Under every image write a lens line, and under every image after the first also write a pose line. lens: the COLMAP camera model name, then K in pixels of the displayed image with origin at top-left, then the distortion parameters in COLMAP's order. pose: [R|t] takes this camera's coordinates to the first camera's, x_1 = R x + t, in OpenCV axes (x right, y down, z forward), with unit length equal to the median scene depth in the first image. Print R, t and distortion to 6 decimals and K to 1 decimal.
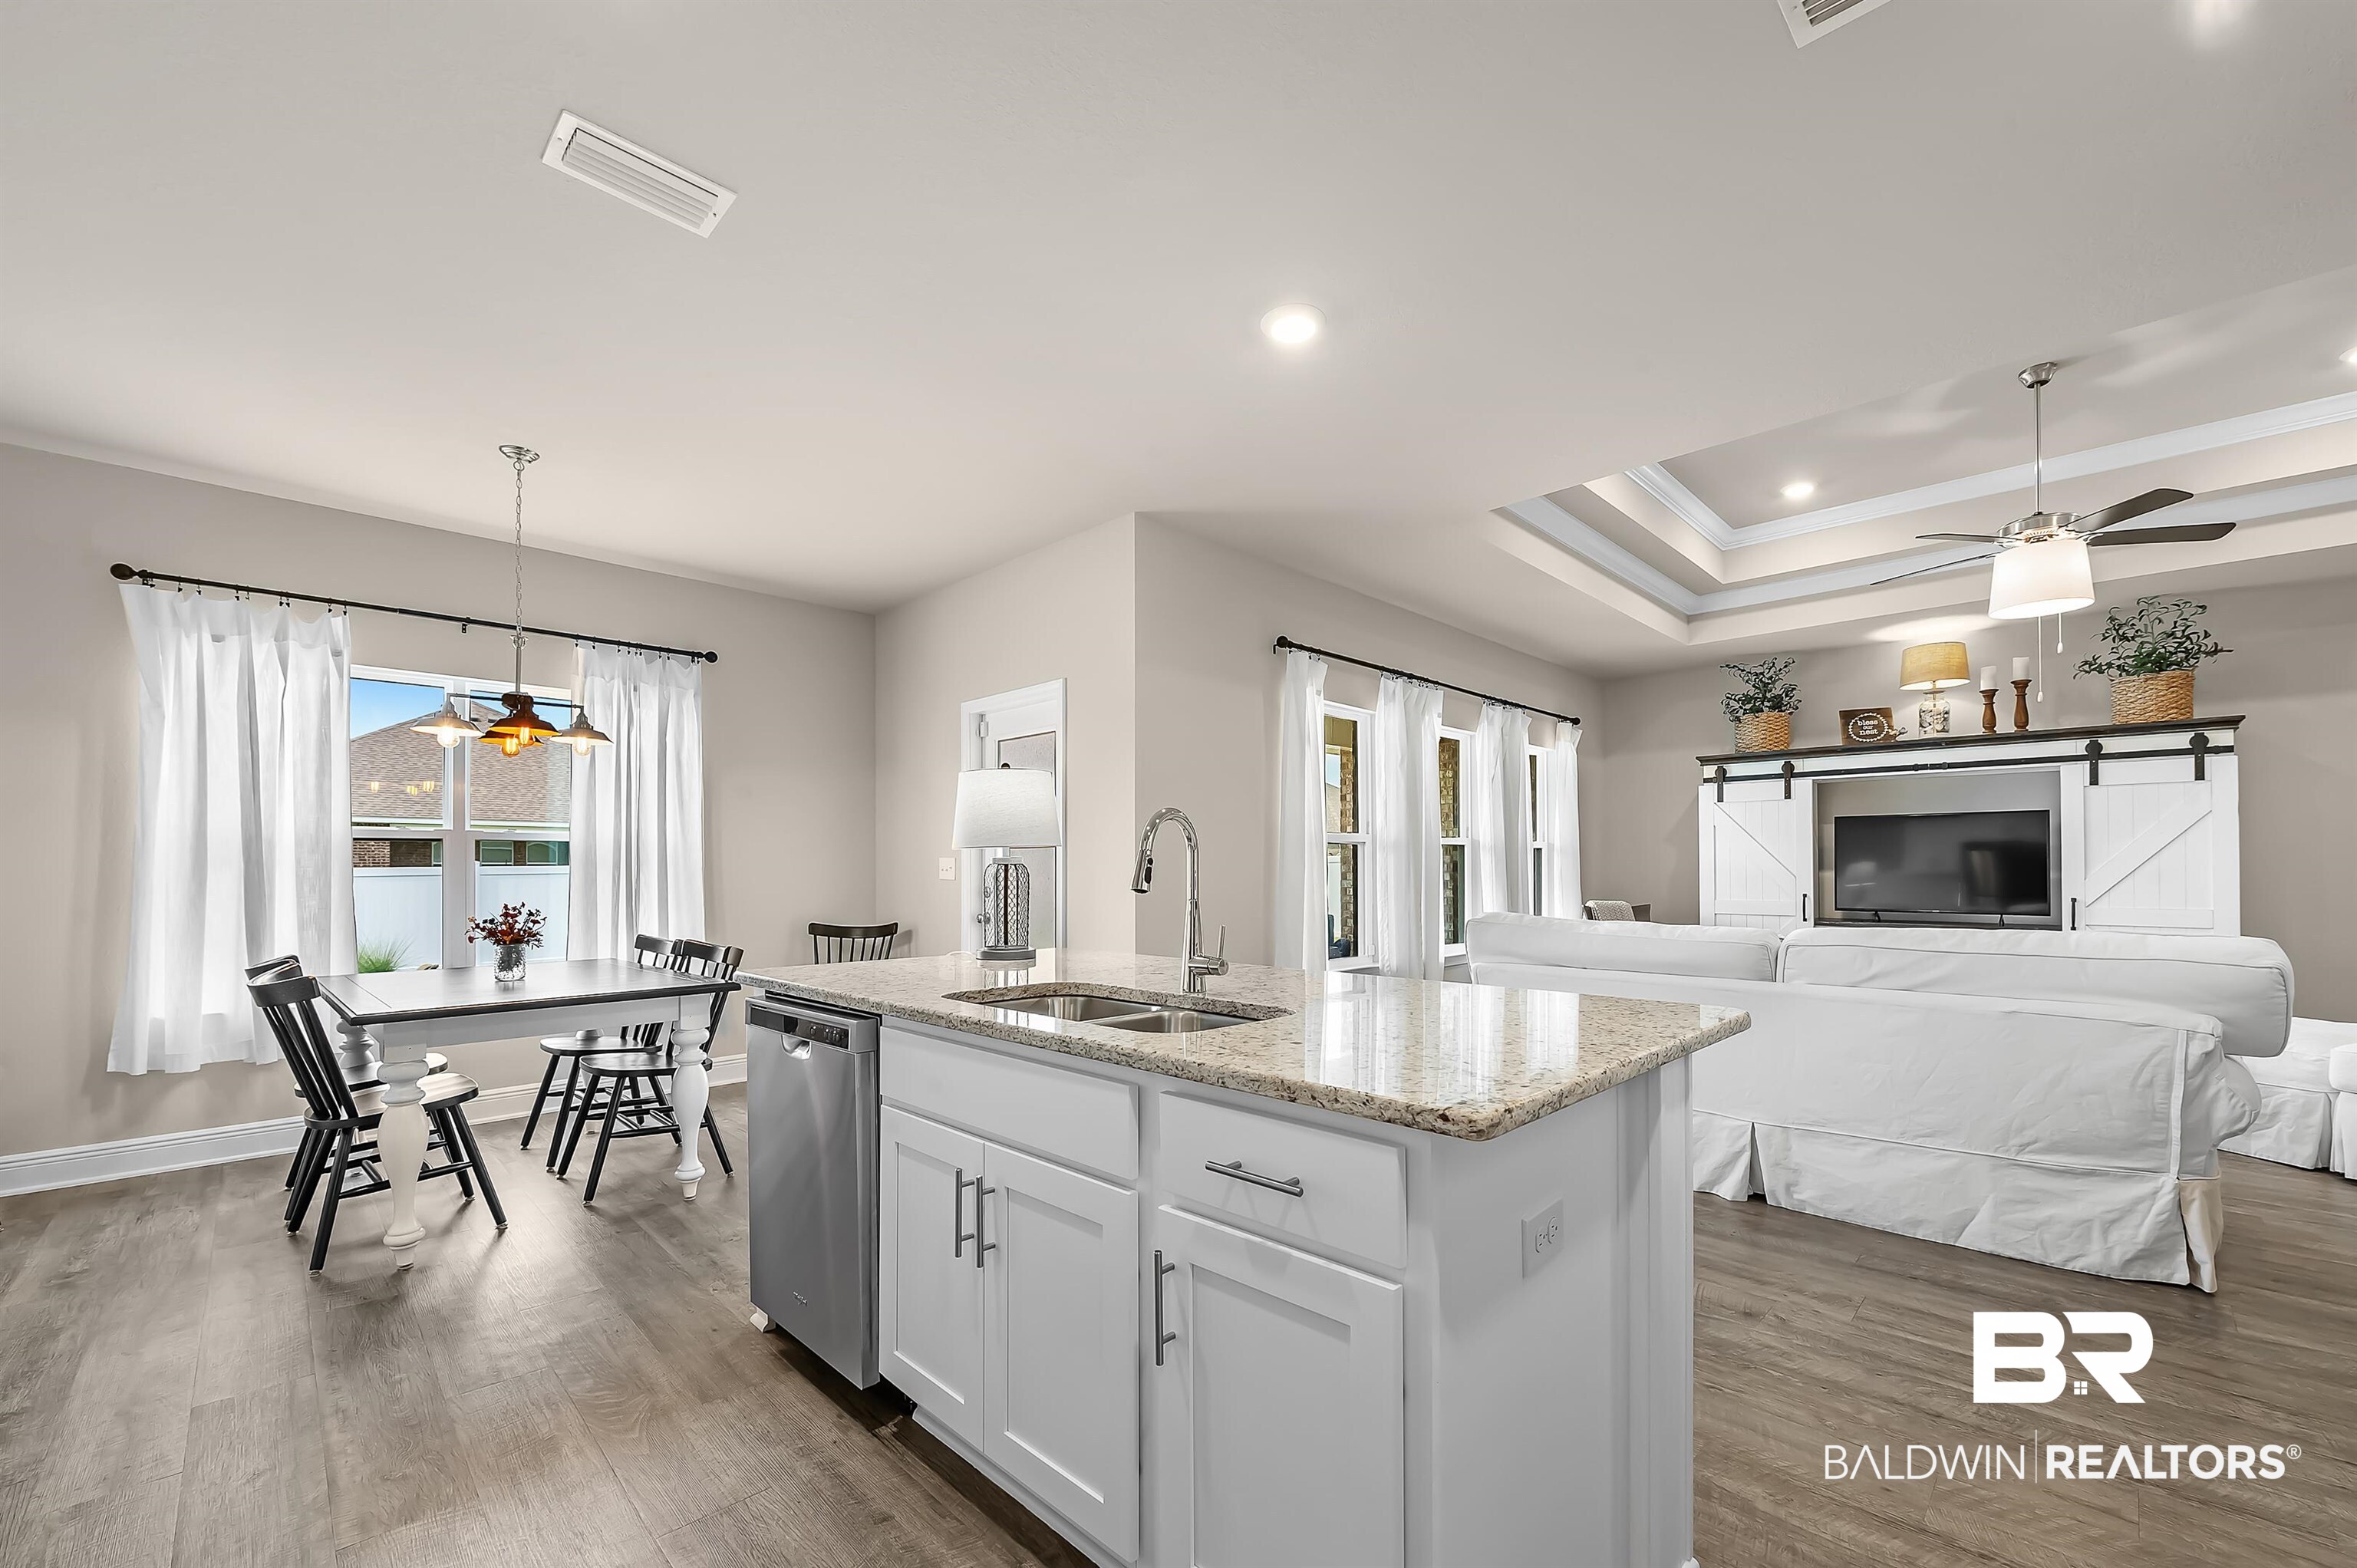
lens RADIAL K [[937.0, 0, 1188.4], [0, 937.0, 864.4], [0, 0, 1]] dist [-0.004290, -0.000449]
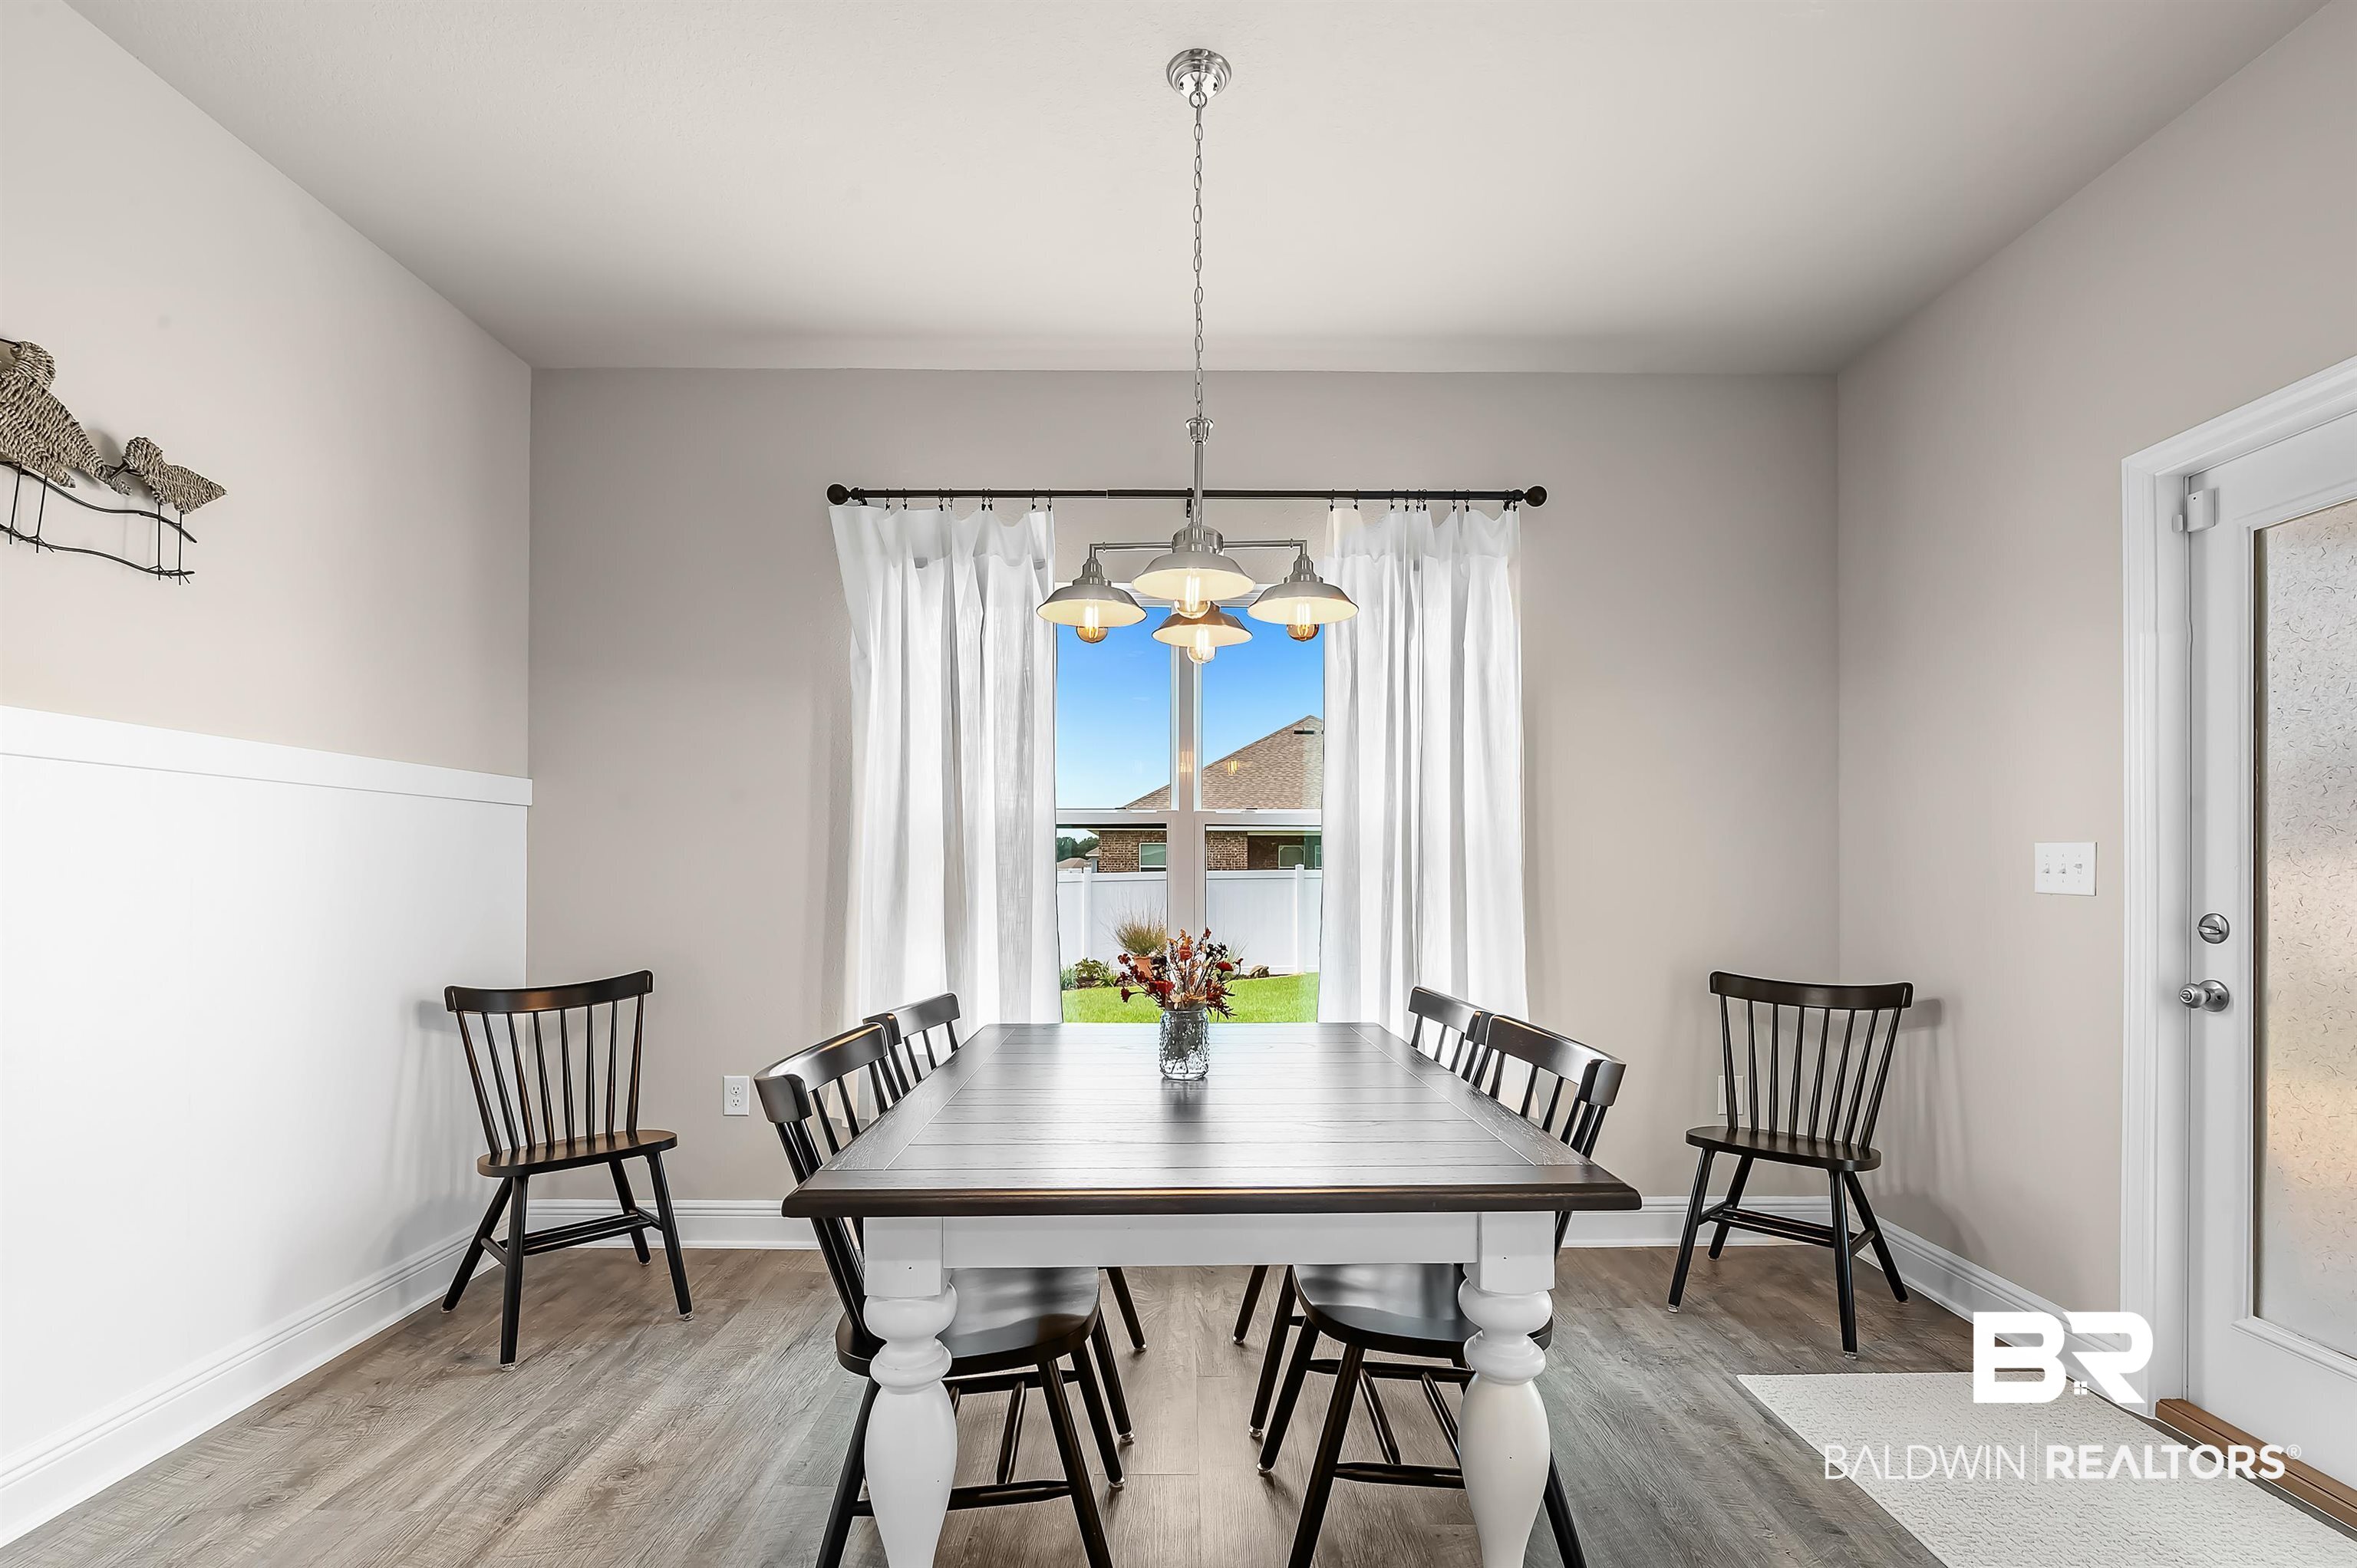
lens RADIAL K [[974.4, 0, 1175.7], [0, 974.4, 875.0], [0, 0, 1]] dist [-0.017145, -0.000339]
pose [[0.689865, 0.003822, -0.723928, -0.289610], [0.000341, 0.999984, 0.005604, 0.006627], [0.723938, -0.004113, 0.689853, 0.538220]]
